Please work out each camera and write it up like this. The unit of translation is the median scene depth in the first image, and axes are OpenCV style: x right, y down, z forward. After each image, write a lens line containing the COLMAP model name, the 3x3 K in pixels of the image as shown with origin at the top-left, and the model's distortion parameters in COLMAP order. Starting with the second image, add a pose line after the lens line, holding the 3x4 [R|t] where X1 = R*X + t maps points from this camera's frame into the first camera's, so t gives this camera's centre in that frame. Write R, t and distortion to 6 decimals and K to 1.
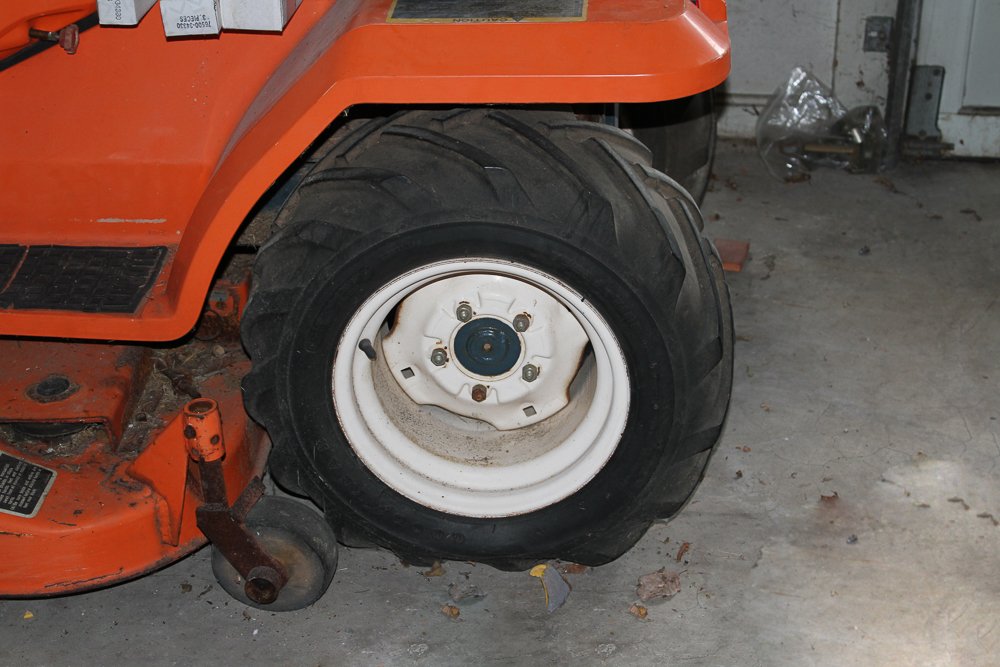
lens RADIAL K [[1802.2, 0, 499.5], [0, 1802.2, 321.4], [0, 0, 1]] dist [0.017860, 0.000000]
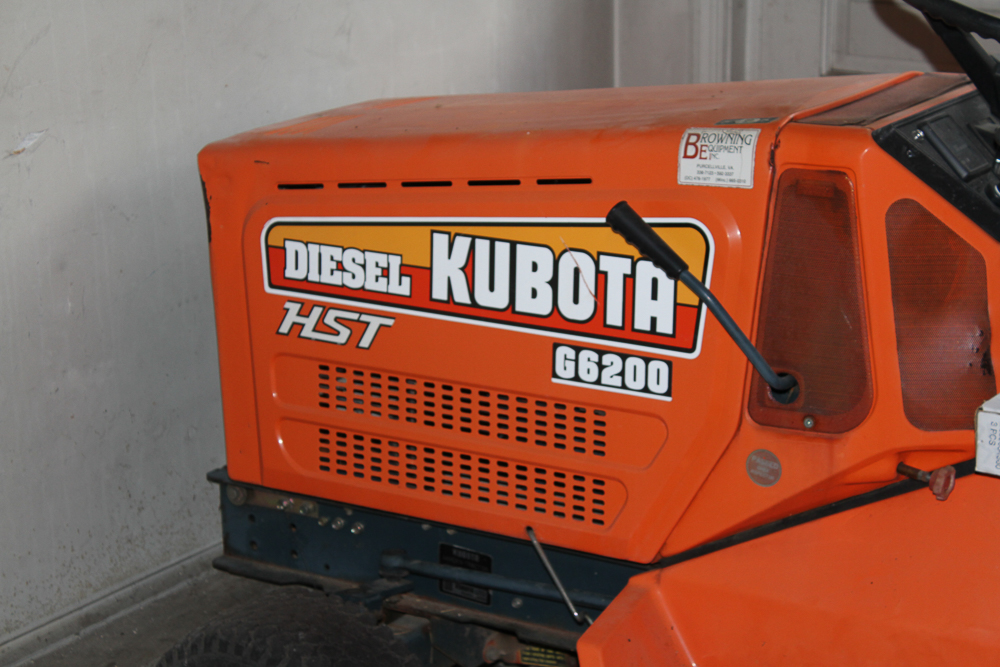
lens RADIAL K [[2376.5, 0, 510.0], [0, 2376.5, 331.7], [0, 0, 1]] dist [0.079643, 0.000000]
pose [[0.869244, 0.133773, -0.475940, 0.104618], [-0.234583, 0.959024, -0.158881, -0.002896], [0.435184, 0.249754, 0.865007, -0.050039]]
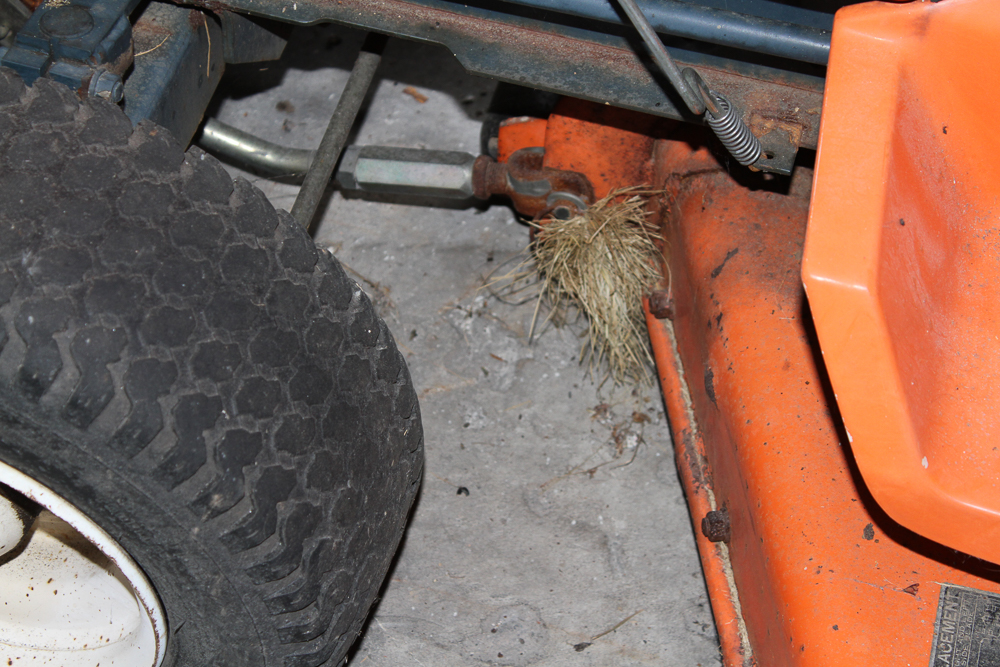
lens RADIAL K [[2376.5, 0, 501.7], [0, 2376.5, 335.0], [0, 0, 1]] dist [0.079643, 0.000000]
pose [[0.979455, 0.192937, -0.058676, -0.435119], [-0.159102, 0.918093, 0.363032, -0.199410], [0.123912, -0.346238, 0.929928, 0.574714]]
